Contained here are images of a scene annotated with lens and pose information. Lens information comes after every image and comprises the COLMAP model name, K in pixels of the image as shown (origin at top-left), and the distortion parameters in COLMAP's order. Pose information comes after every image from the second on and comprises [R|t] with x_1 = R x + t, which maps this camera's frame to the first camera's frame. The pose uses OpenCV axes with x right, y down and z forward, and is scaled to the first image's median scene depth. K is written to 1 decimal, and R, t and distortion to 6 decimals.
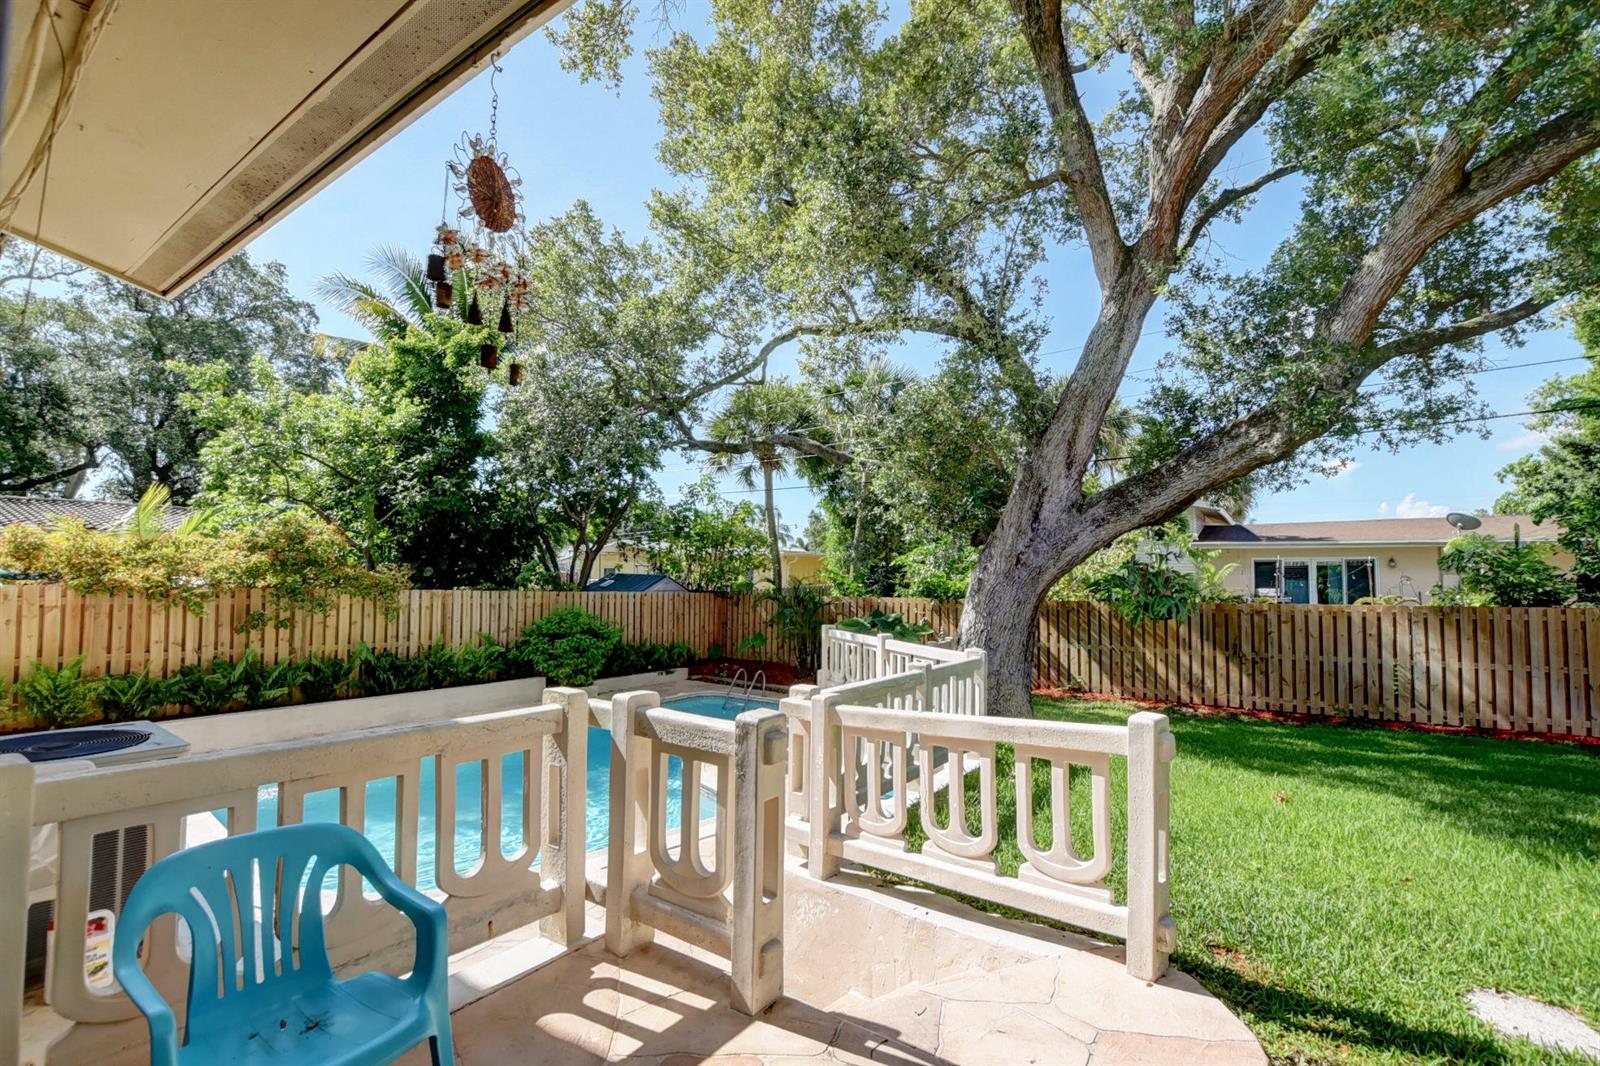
lens RADIAL K [[706.4, 0, 802.6], [0, 706.4, 539.9], [0, 0, 1]] dist [-0.033724, 0.005260]
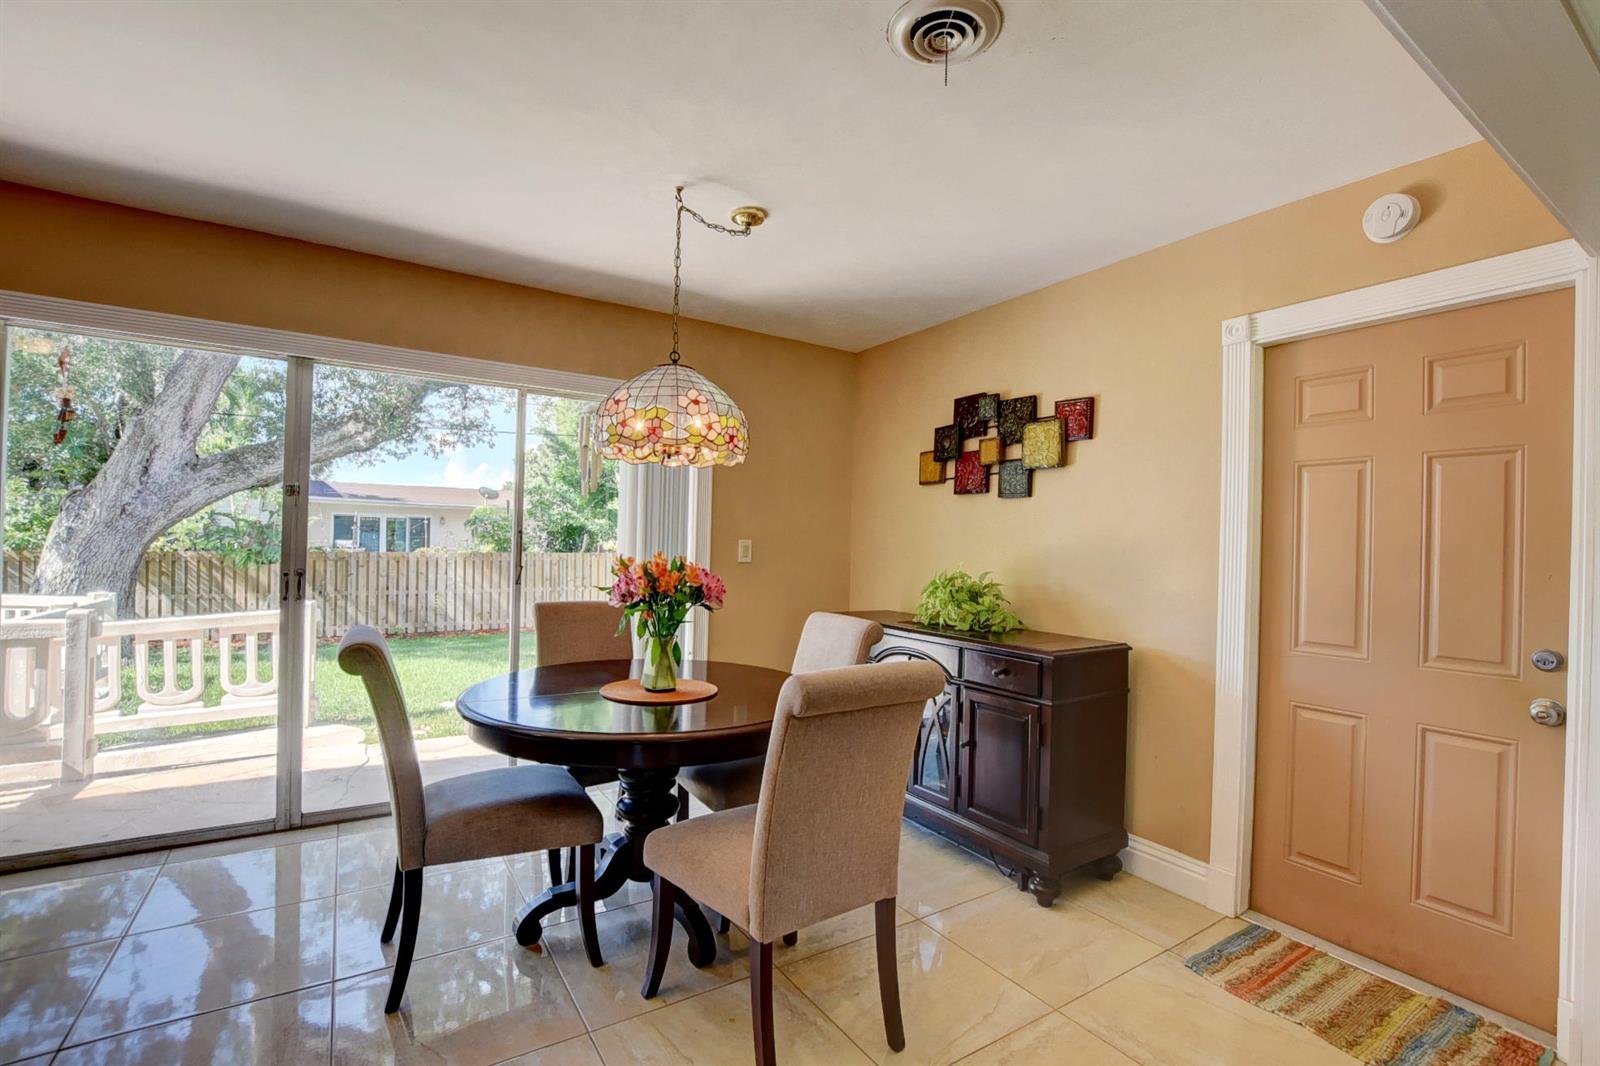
lens RADIAL K [[706.4, 0, 802.6], [0, 706.4, 542.0], [0, 0, 1]] dist [-0.033724, 0.005260]
pose [[0.386202, 0.001321, 0.922413, -0.209052], [-0.068039, 0.997316, 0.027058, -0.018298], [-0.919902, -0.073210, 0.385255, -0.278871]]
